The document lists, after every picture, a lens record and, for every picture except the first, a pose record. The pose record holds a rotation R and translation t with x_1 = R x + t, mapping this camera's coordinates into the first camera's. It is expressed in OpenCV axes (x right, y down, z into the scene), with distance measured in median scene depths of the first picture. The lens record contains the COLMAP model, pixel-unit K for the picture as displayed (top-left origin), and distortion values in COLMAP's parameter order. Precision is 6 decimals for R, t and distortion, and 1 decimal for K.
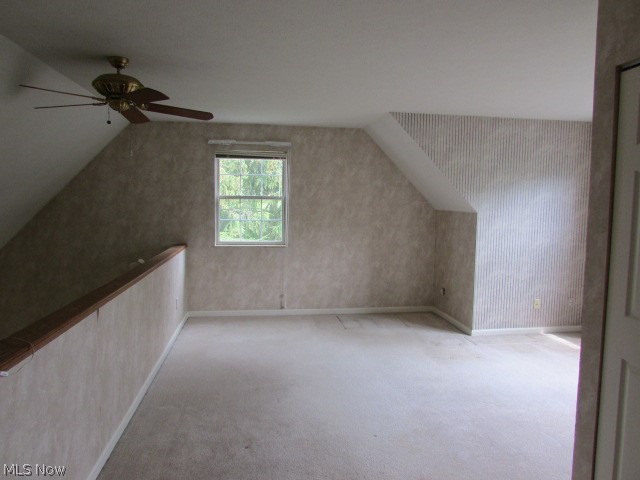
lens RADIAL K [[455.4, 0, 319.0], [0, 455.4, 243.8], [0, 0, 1]] dist [-0.014952, -0.002109]
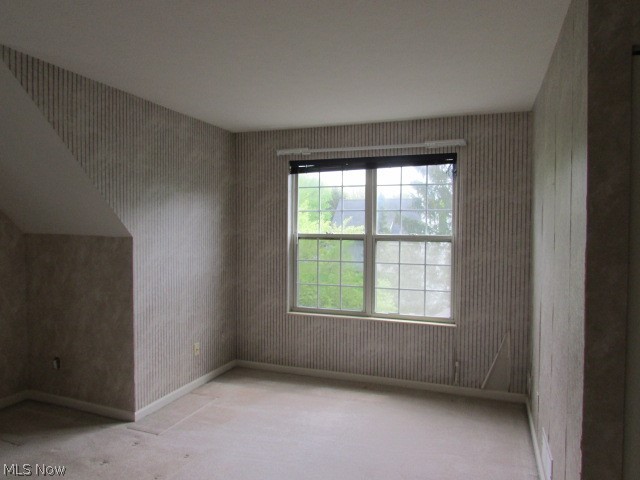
lens RADIAL K [[455.4, 0, 319.0], [0, 455.4, 243.8], [0, 0, 1]] dist [-0.014952, -0.002109]
pose [[0.483298, -0.043153, 0.874392, -0.103145], [0.076463, 0.997048, 0.006944, -0.040725], [-0.872110, 0.063503, 0.485171, 0.424637]]
